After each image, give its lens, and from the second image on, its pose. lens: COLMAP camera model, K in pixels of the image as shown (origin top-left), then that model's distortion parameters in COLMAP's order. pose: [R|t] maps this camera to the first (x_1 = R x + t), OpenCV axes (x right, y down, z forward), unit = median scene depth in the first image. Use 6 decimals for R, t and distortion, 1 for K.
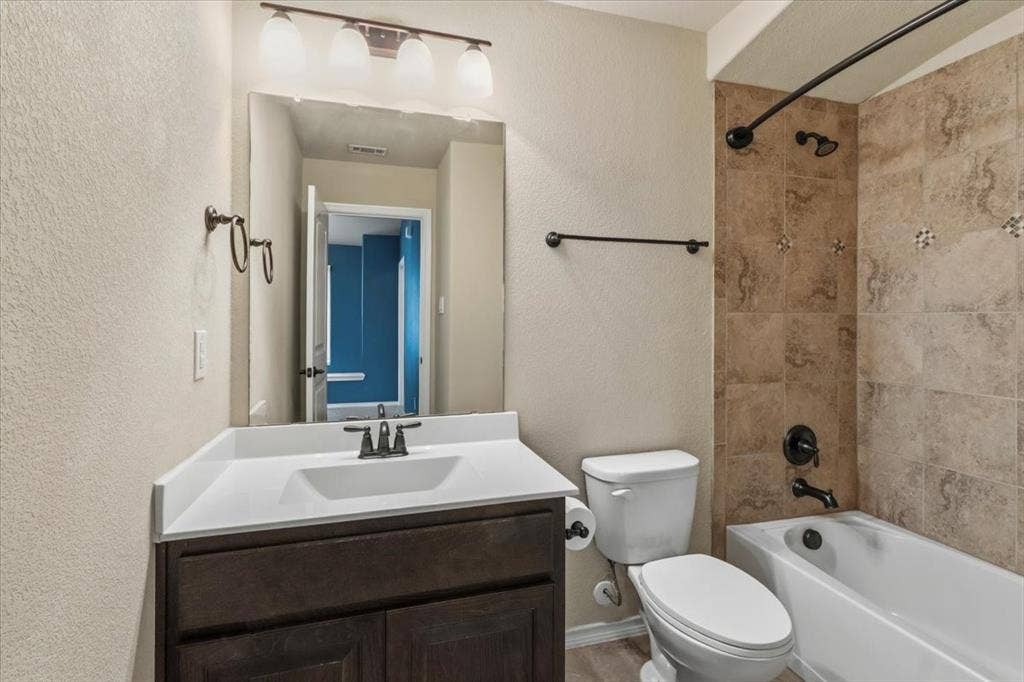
lens RADIAL K [[481.9, 0, 514.2], [0, 481.9, 321.6], [0, 0, 1]] dist [0.001722, 0.000068]
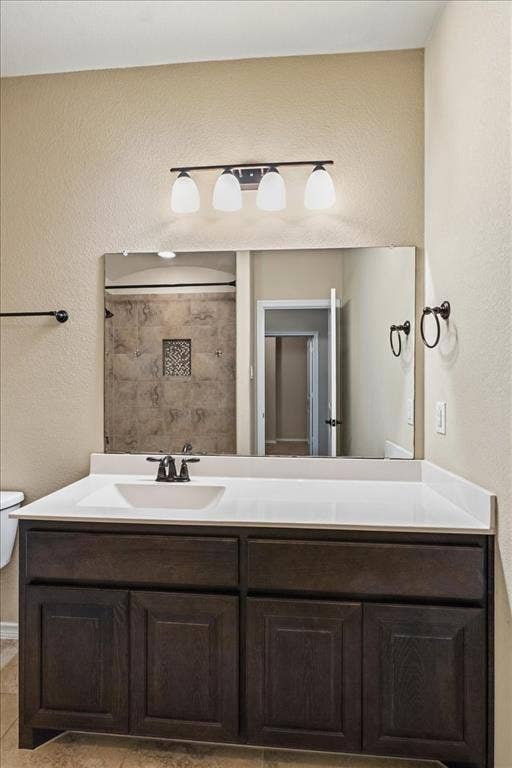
lens RADIAL K [[367.5, 0, 256.0], [0, 367.5, 384.0], [0, 0, 1]] dist [0.001524, -0.000206]
pose [[0.928778, 0.000745, -0.370635, 0.335324], [-0.000836, 1.000000, -0.000085, 0.000961], [0.370634, 0.000389, 0.928779, 0.108197]]
